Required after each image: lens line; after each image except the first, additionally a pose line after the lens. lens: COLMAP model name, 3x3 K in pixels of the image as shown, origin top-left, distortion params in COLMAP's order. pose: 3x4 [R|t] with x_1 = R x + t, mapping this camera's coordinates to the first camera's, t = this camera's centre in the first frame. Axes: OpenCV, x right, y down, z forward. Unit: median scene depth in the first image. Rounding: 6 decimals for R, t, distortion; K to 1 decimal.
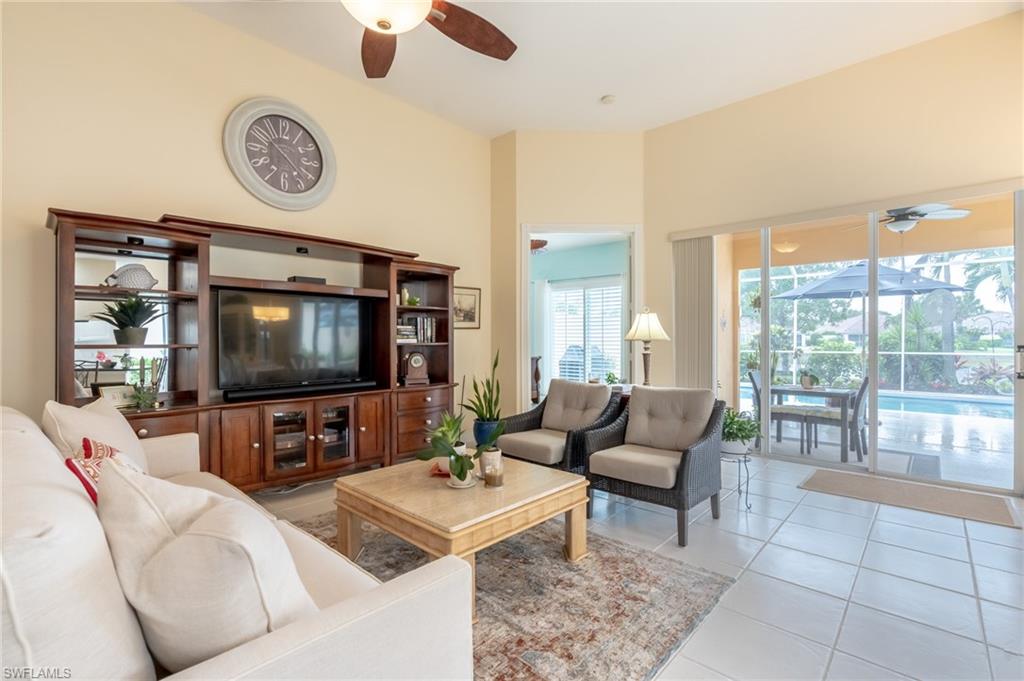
lens RADIAL K [[467.2, 0, 517.0], [0, 467.2, 342.2], [0, 0, 1]] dist [-0.013515, 0.002472]
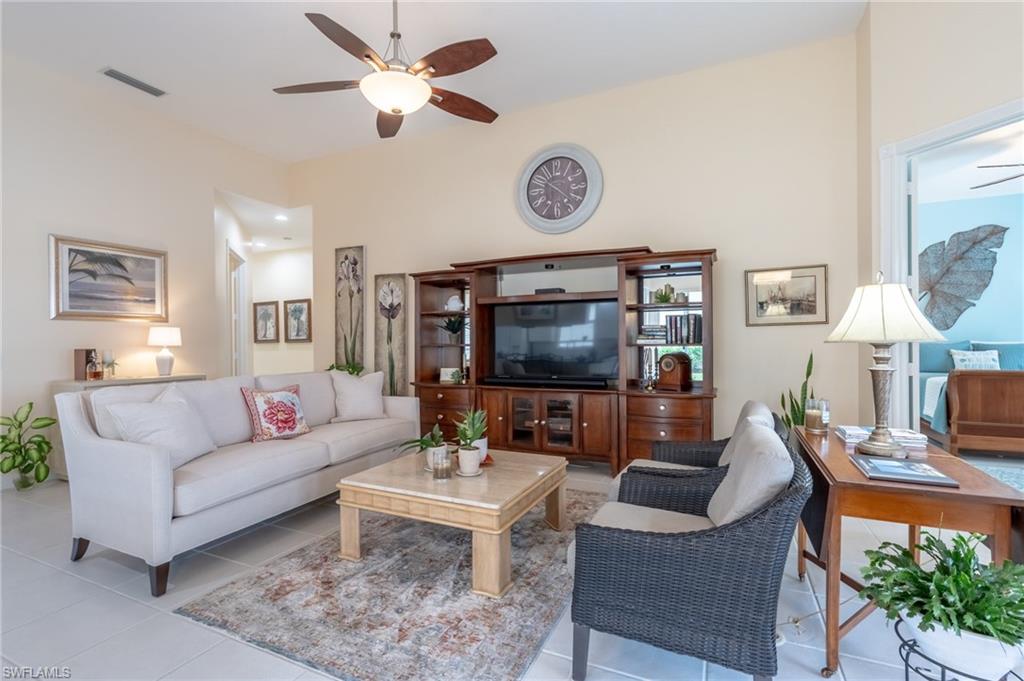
lens RADIAL K [[467.2, 0, 496.3], [0, 467.2, 343.0], [0, 0, 1]] dist [-0.013515, 0.002472]
pose [[0.292488, 0.004863, -0.956257, 0.627537], [0.000256, 0.999987, 0.005164, -0.006016], [0.956269, -0.001755, 0.292483, 0.497069]]
